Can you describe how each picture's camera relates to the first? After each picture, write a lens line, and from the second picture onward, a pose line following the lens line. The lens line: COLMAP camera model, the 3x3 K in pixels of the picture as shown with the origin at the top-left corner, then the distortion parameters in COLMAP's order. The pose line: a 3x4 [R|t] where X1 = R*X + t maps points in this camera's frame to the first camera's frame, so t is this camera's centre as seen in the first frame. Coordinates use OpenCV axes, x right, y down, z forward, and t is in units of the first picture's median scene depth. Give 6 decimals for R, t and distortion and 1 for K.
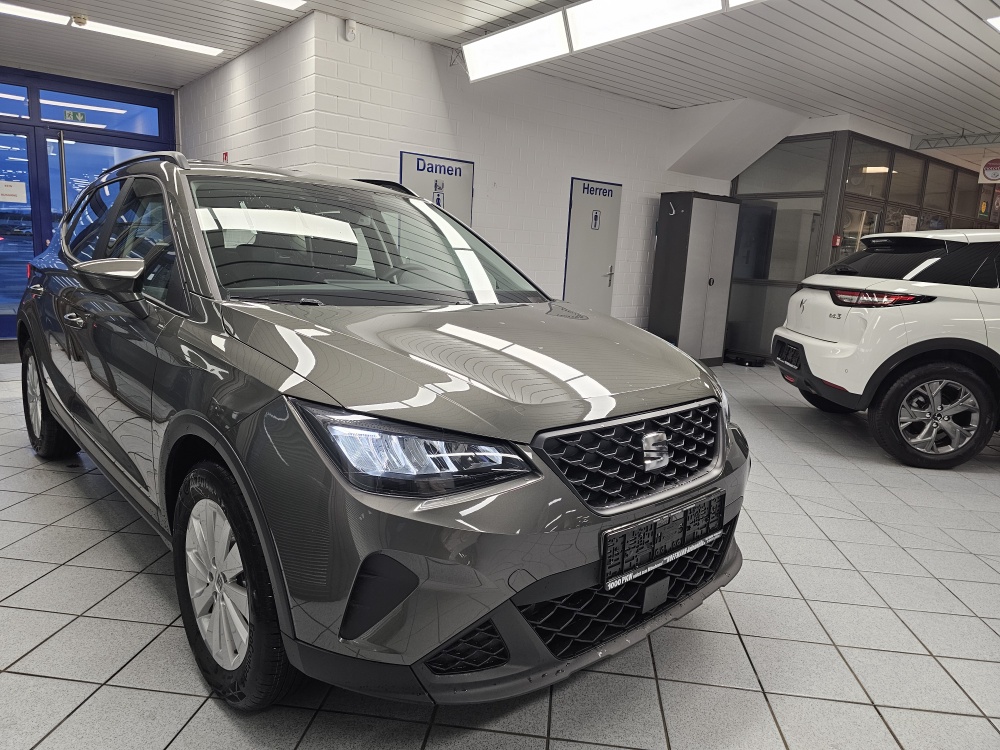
lens RADIAL K [[674.0, 0, 507.0], [0, 674.0, 372.2], [0, 0, 1]] dist [0.063571, -0.069592]
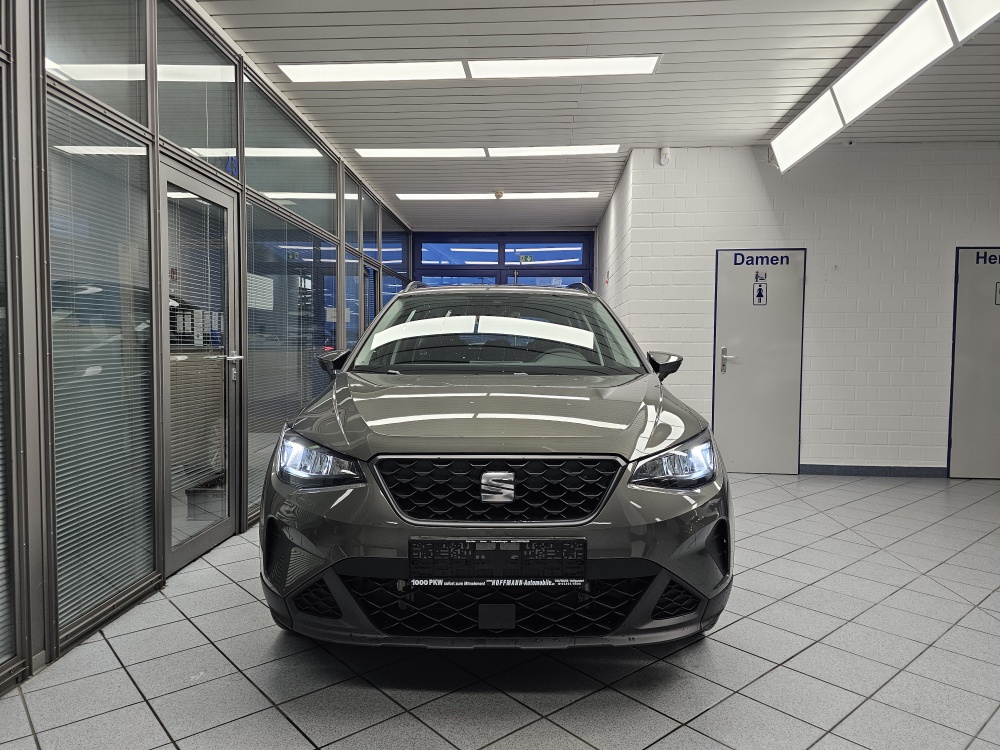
lens RADIAL K [[674.0, 0, 507.0], [0, 674.0, 372.2], [0, 0, 1]] dist [0.063571, -0.069592]
pose [[0.735867, -0.018134, -0.676883, 0.305807], [-0.084840, 0.989295, -0.118737, 0.016648], [0.671790, 0.144801, 0.726451, 0.037081]]
